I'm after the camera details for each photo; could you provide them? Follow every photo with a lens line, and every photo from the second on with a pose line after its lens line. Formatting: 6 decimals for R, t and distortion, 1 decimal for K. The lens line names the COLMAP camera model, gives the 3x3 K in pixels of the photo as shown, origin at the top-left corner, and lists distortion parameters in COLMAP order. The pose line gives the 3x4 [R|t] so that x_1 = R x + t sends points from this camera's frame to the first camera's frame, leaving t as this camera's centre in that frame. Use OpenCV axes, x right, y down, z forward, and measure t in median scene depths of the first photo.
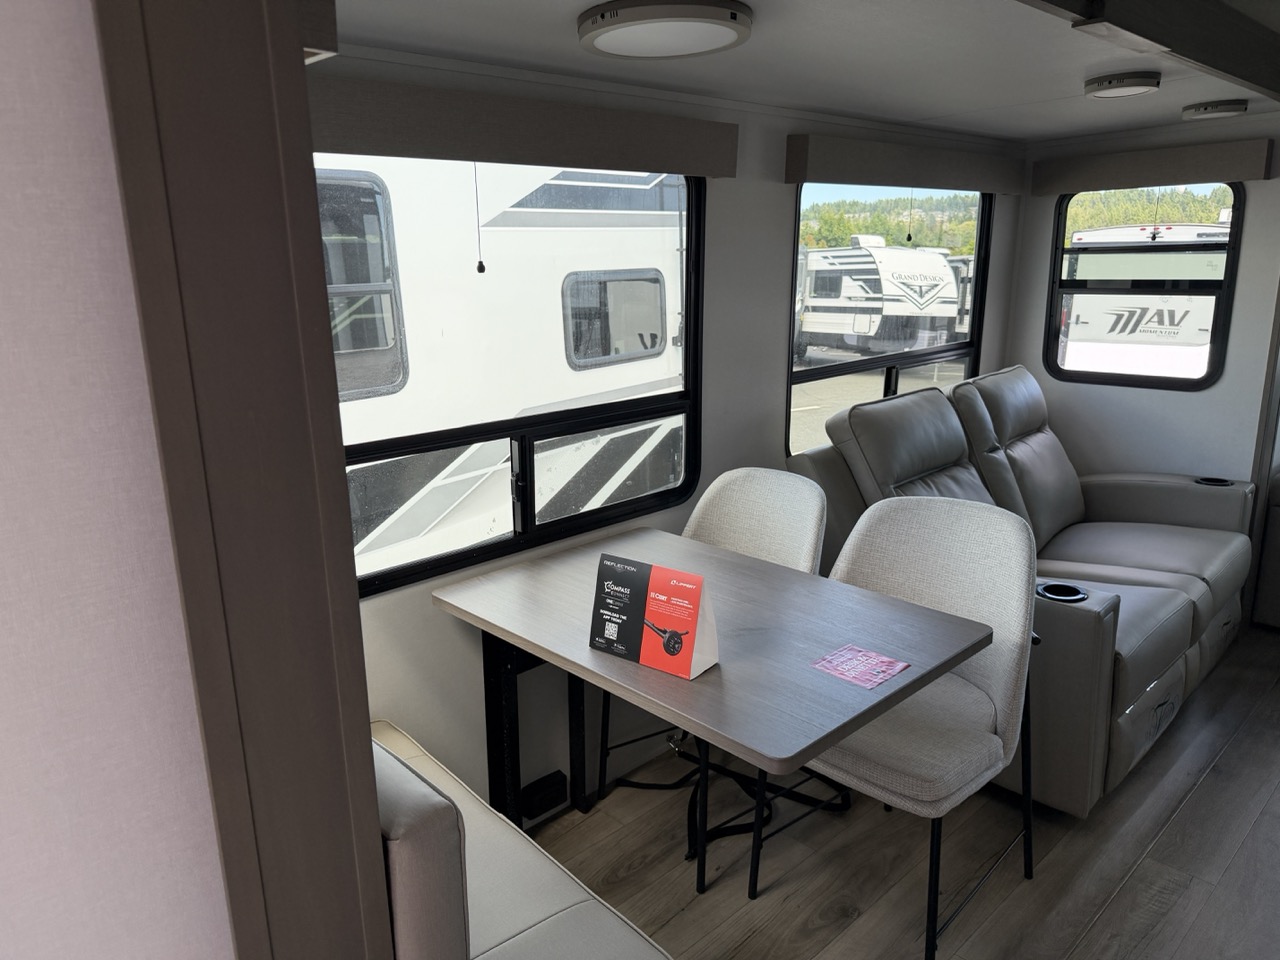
lens RADIAL K [[897.9, 0, 640.0], [0, 897.9, 480.8], [0, 0, 1]] dist [0.086595, -0.123601]
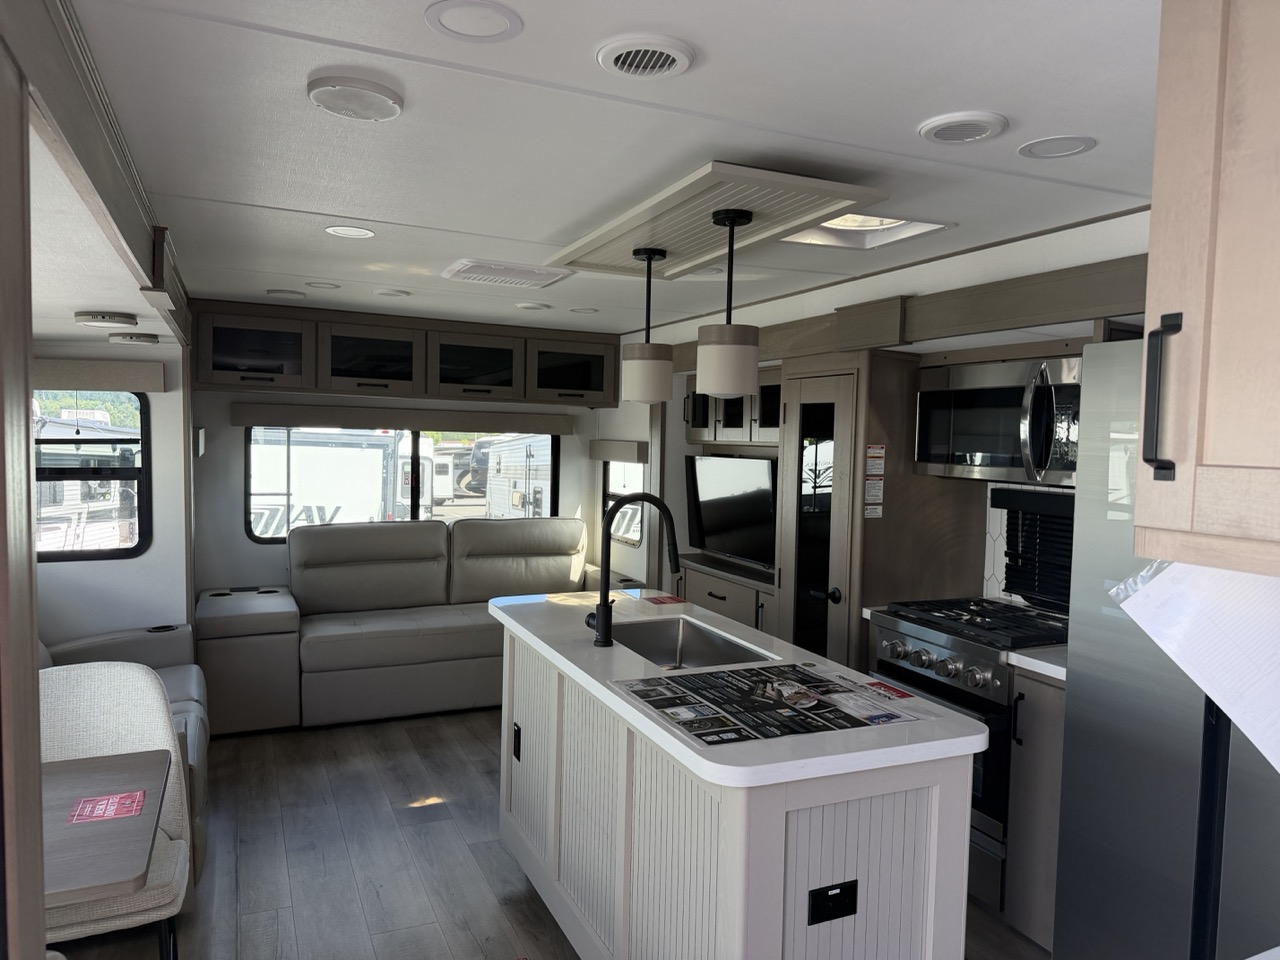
lens RADIAL K [[894.2, 0, 638.0], [0, 894.2, 488.0], [0, 0, 1]] dist [0.162937, -0.330231]
pose [[0.346388, -0.034825, 0.937445, -0.287259], [0.206571, 0.977613, -0.040011, -0.002773], [-0.915065, 0.207508, 0.345827, -0.045805]]
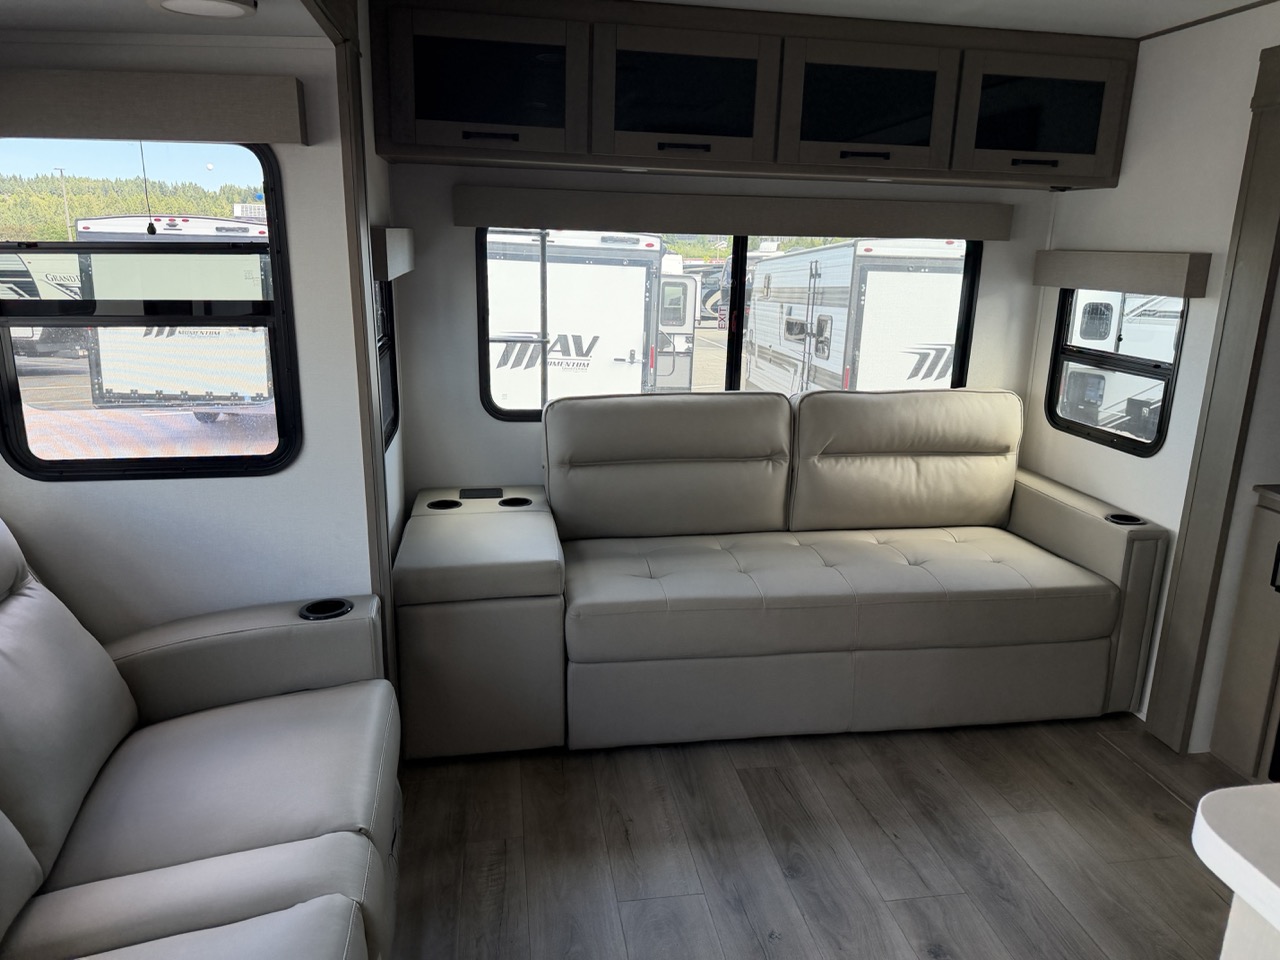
lens RADIAL K [[897.9, 0, 640.0], [0, 897.9, 480.8], [0, 0, 1]] dist [0.086595, -0.123601]
pose [[0.576180, -0.180356, 0.797175, 0.255449], [0.173287, 0.980132, 0.096501, -0.112651], [-0.798742, 0.082538, 0.595986, 0.420544]]
